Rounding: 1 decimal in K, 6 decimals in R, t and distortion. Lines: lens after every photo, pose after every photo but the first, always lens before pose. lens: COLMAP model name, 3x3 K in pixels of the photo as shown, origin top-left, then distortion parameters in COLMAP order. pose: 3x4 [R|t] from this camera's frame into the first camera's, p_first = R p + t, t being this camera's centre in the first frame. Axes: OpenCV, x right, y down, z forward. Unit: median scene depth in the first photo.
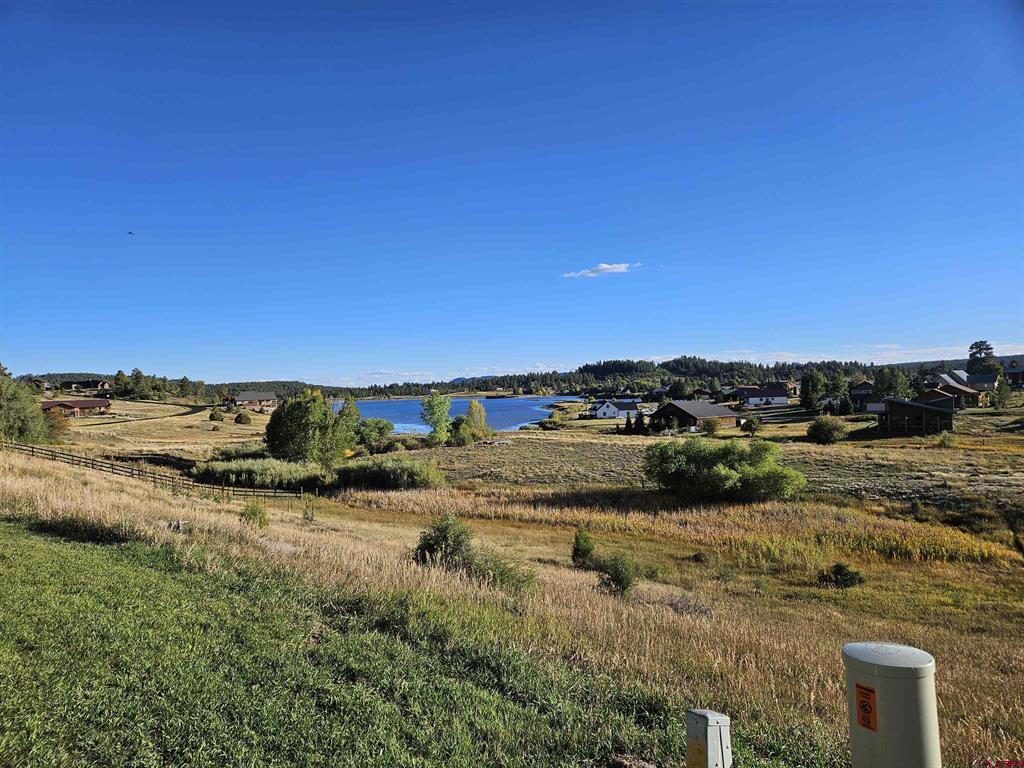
lens RADIAL K [[678.4, 0, 489.2], [0, 678.4, 377.1], [0, 0, 1]] dist [0.074889, -0.054768]
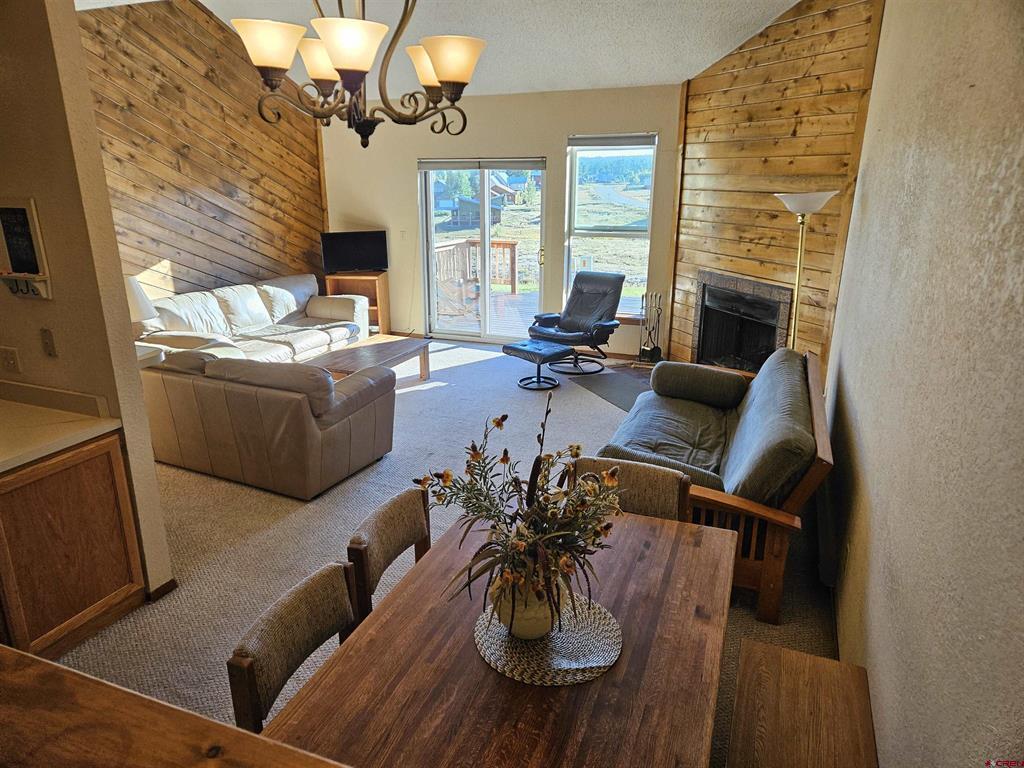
lens RADIAL K [[678.4, 0, 501.8], [0, 678.4, 384.4], [0, 0, 1]] dist [0.074889, -0.054768]
pose [[0.822898, -0.139853, 0.550709, -0.081925], [-0.032544, 0.956043, 0.291416, -0.007282], [-0.567257, -0.257727, 0.782174, -0.080949]]
